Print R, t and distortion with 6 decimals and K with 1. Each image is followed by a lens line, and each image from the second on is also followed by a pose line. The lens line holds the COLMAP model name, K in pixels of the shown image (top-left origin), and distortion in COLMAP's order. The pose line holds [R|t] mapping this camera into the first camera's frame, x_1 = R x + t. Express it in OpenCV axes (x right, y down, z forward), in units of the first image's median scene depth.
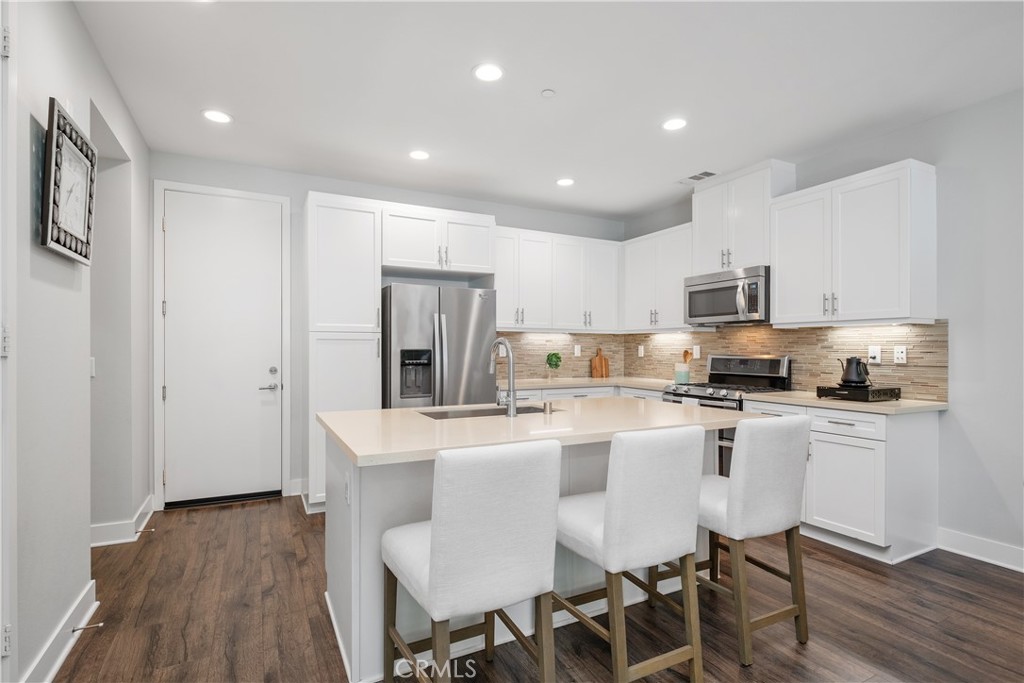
lens RADIAL K [[496.2, 0, 508.1], [0, 496.2, 345.8], [0, 0, 1]] dist [-0.000775, -0.000118]
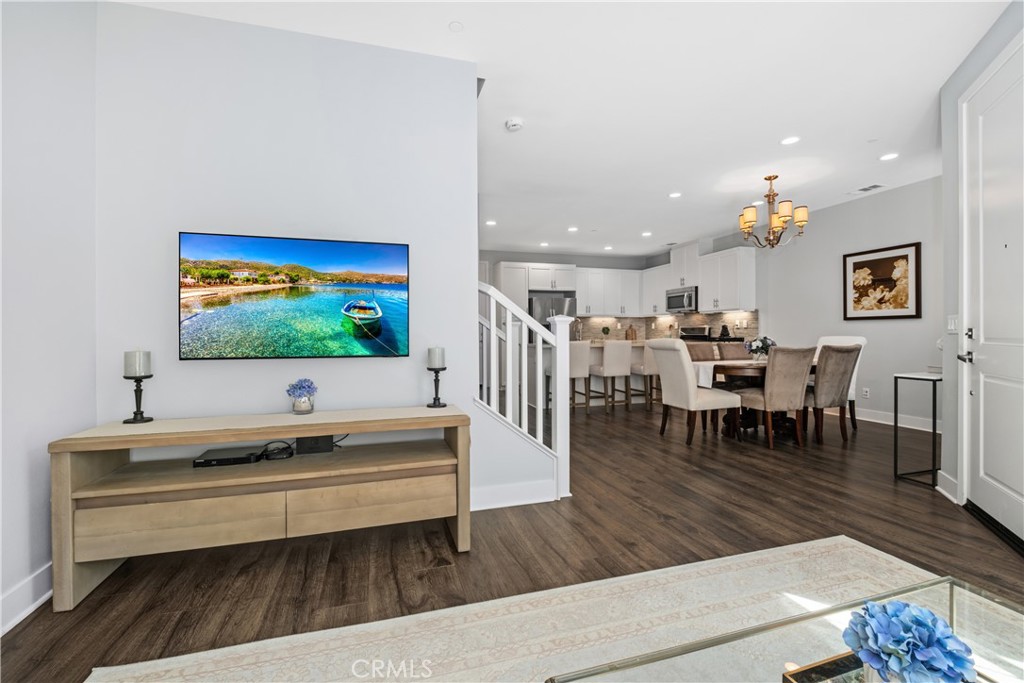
lens RADIAL K [[439.1, 0, 507.4], [0, 439.1, 340.8], [0, 0, 1]] dist [-0.006258, -0.000604]
pose [[0.981667, -0.000683, -0.190605, 0.044440], [0.004579, 0.999789, 0.020001, 0.038501], [0.190551, -0.020507, 0.981463, -0.958966]]
